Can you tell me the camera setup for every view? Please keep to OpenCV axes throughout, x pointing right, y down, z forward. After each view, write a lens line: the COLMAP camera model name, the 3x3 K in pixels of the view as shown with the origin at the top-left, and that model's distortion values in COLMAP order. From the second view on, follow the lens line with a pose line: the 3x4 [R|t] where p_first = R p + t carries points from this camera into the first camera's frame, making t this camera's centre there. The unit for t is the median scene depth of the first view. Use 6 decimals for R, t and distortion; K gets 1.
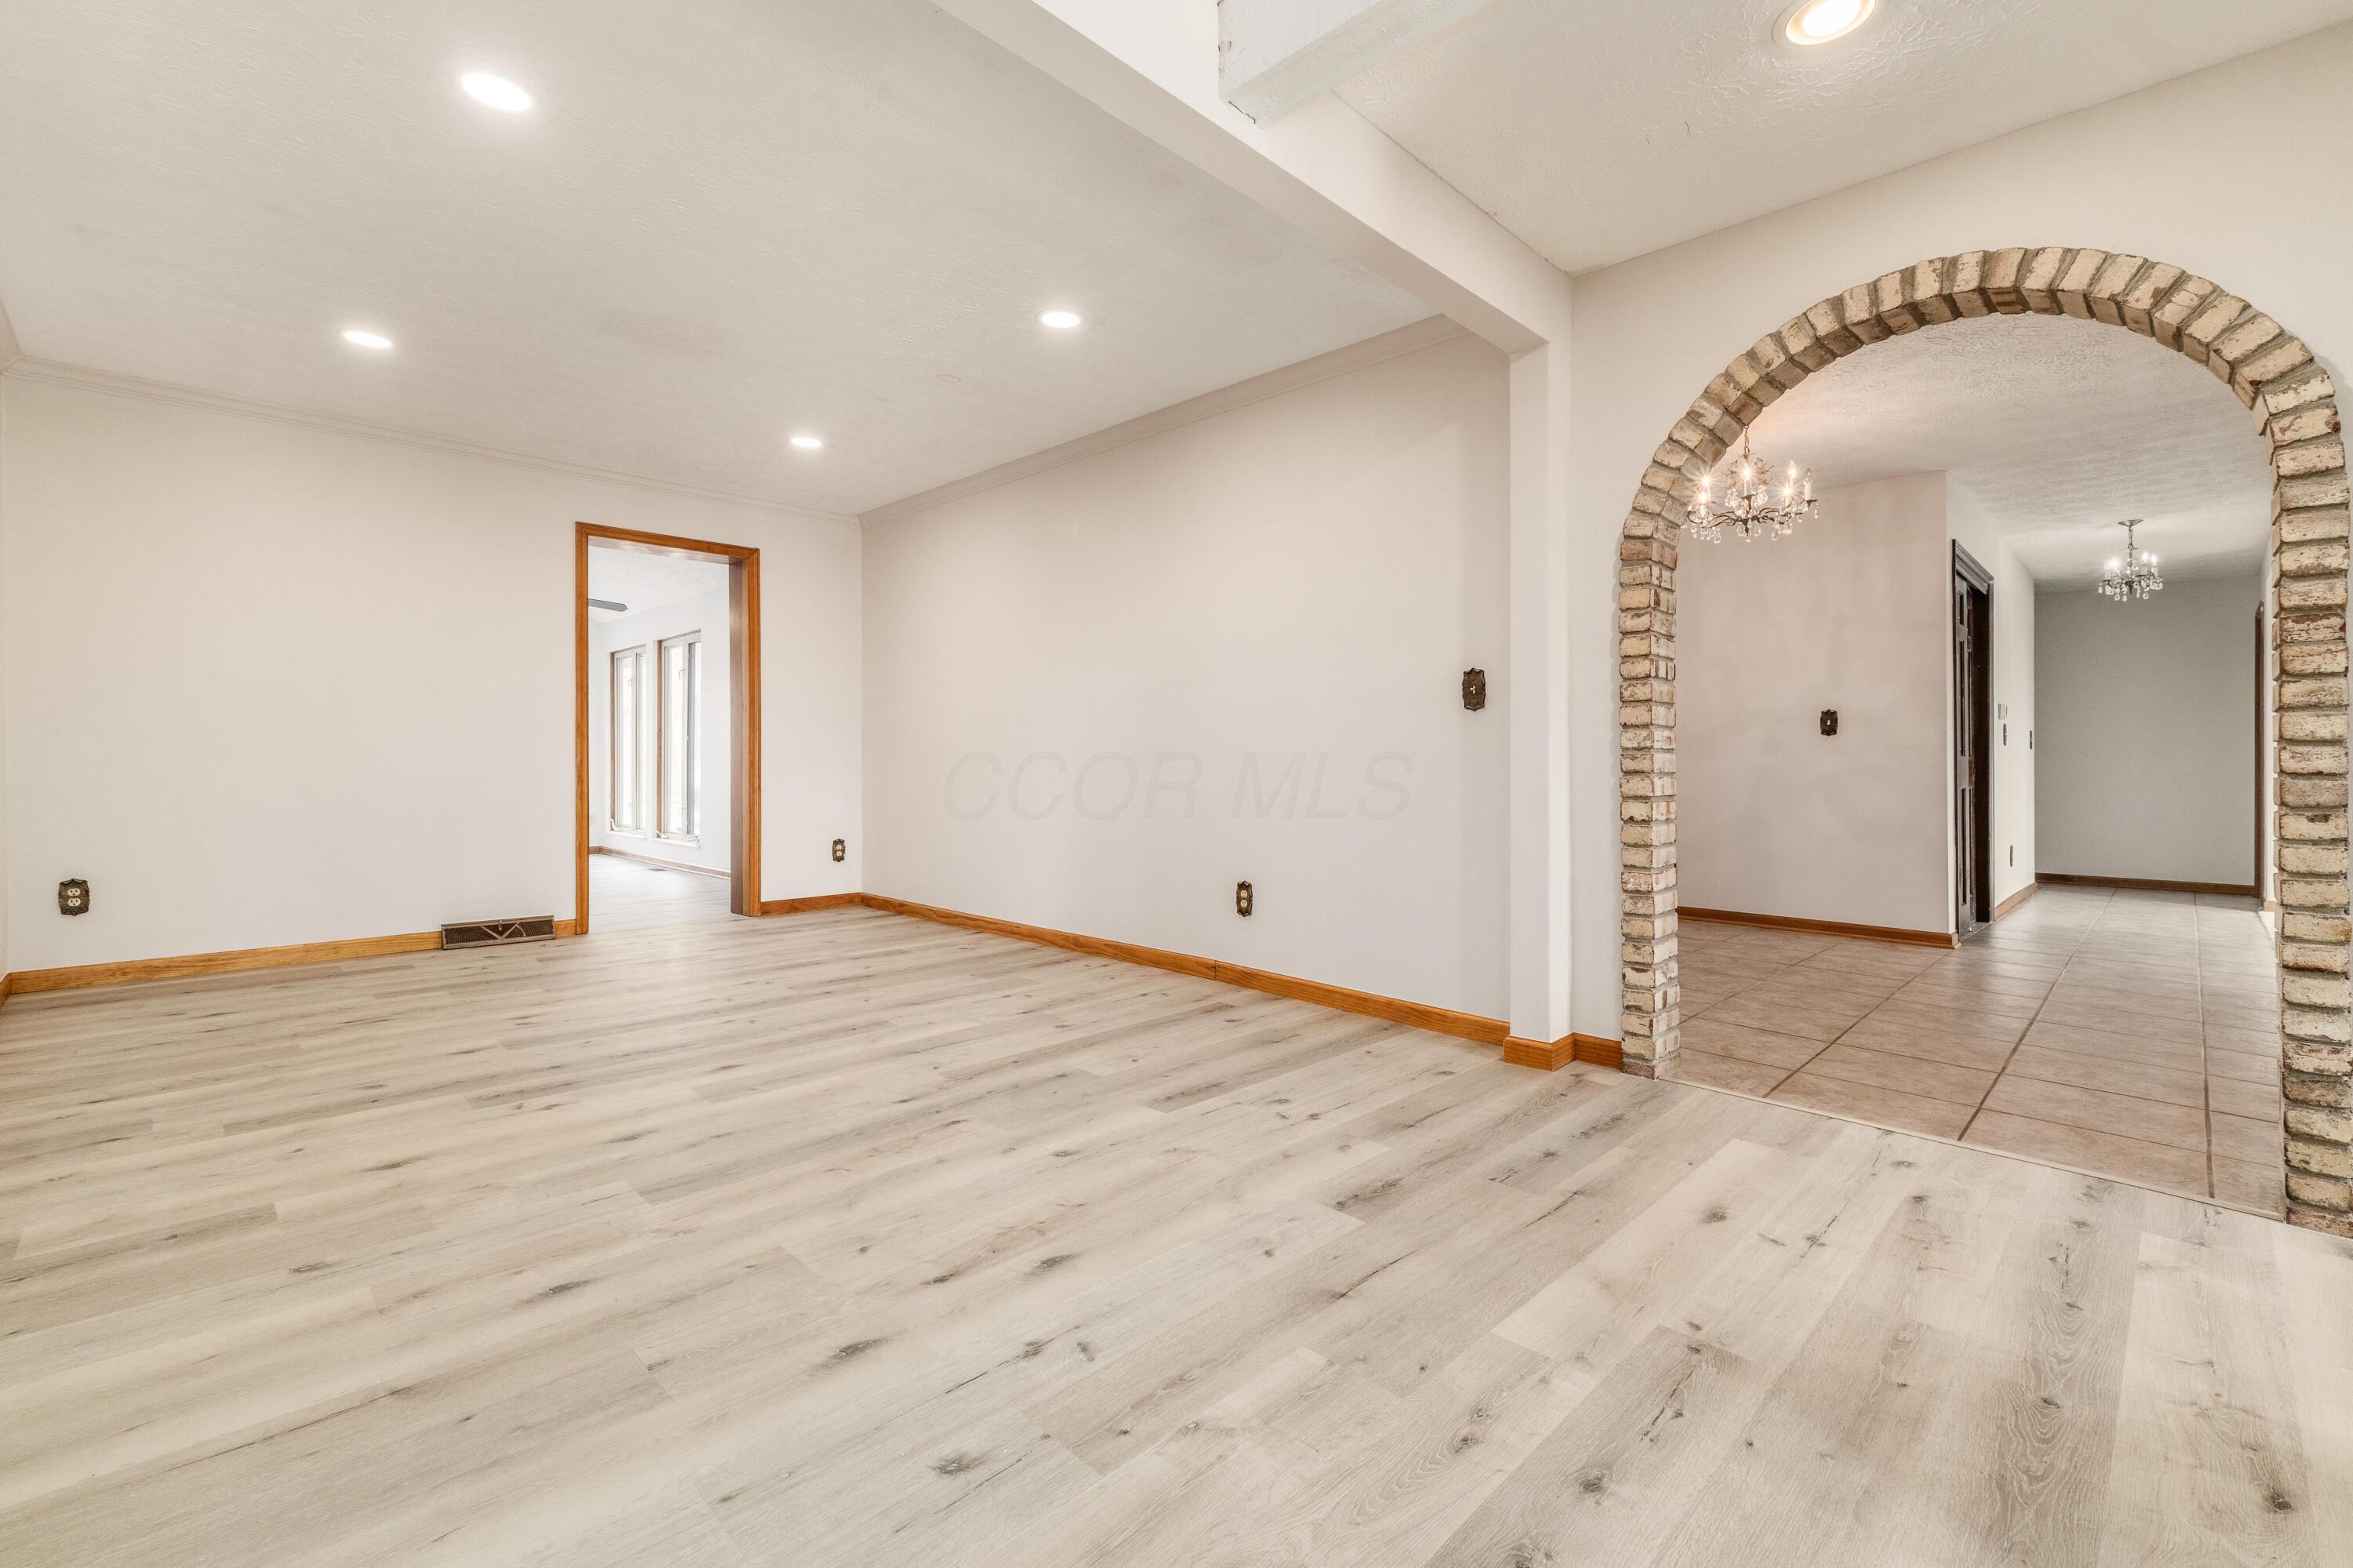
lens RADIAL K [[1013.3, 0, 1182.6], [0, 1013.3, 767.0], [0, 0, 1]] dist [0.004163, 0.000666]
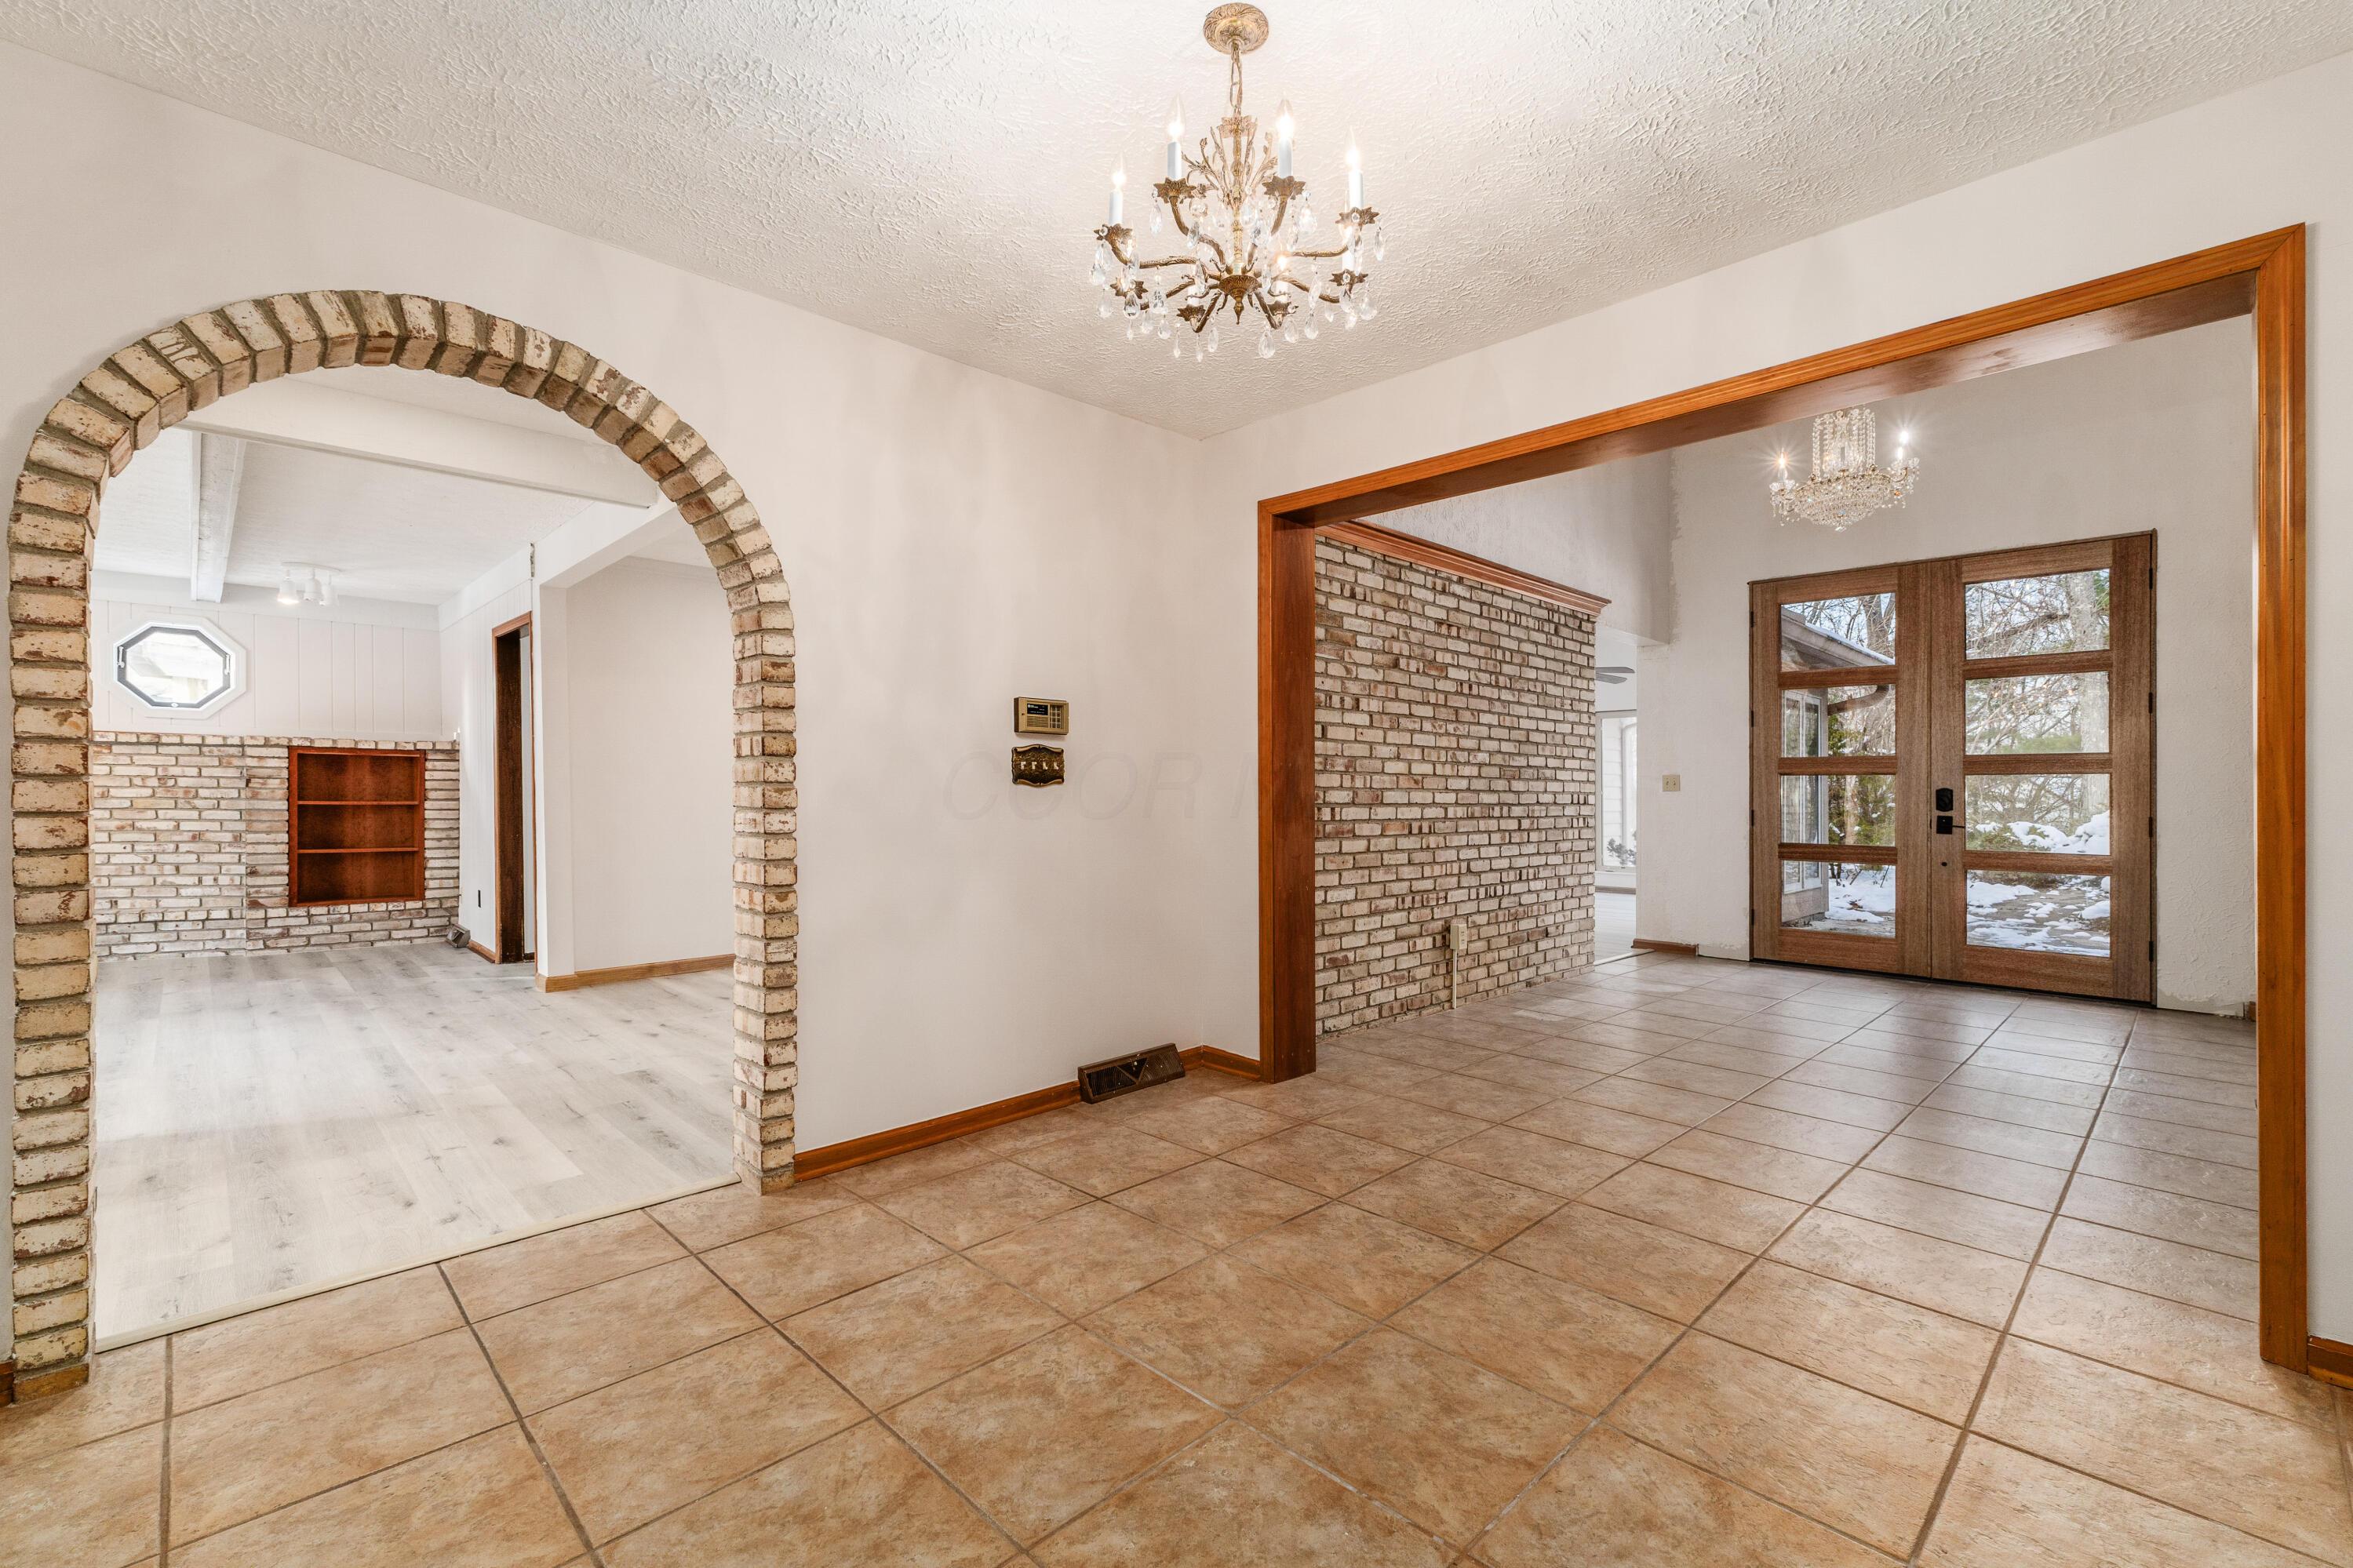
lens RADIAL K [[1013.3, 0, 1174.7], [0, 1013.3, 784.3], [0, 0, 1]] dist [0.004163, 0.000666]
pose [[-0.021978, -0.013498, -0.999667, 2.017837], [-0.005049, 0.999898, -0.013390, -0.077025], [0.999746, 0.004753, -0.022044, 2.026694]]
